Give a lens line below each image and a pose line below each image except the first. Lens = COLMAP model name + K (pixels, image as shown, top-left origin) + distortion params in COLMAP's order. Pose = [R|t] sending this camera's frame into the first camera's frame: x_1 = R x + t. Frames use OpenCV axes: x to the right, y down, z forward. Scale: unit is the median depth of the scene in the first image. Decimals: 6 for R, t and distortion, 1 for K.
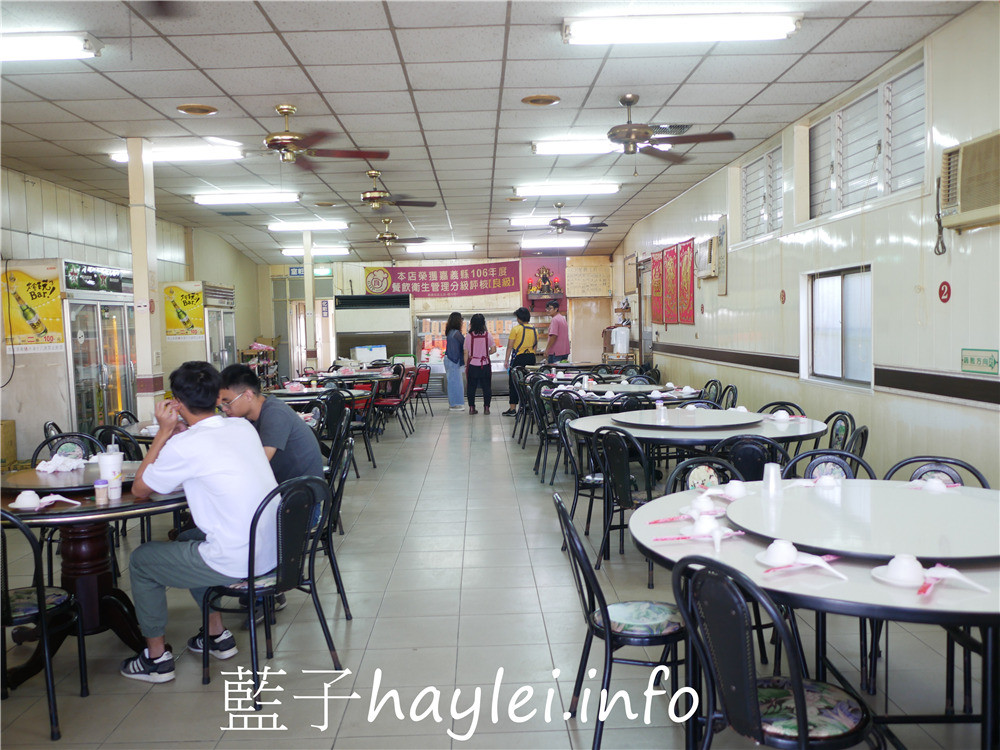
lens RADIAL K [[869.4, 0, 500.0], [0, 869.4, 375.0], [0, 0, 1]] dist [-0.045220, -0.000627]
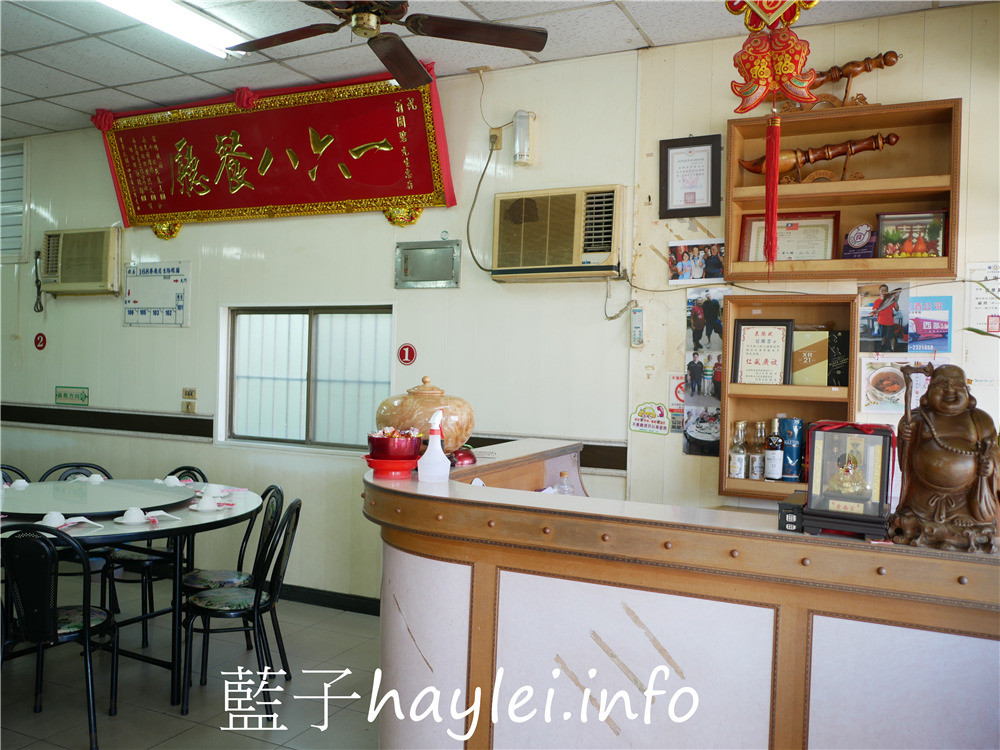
lens RADIAL K [[869.4, 0, 500.0], [0, 869.4, 375.0], [0, 0, 1]] dist [-0.045220, -0.000627]
pose [[0.448567, 0.026120, 0.893368, -0.335010], [0.012998, 0.999276, -0.035743, 0.007929], [-0.893655, 0.027645, 0.447902, -0.191679]]
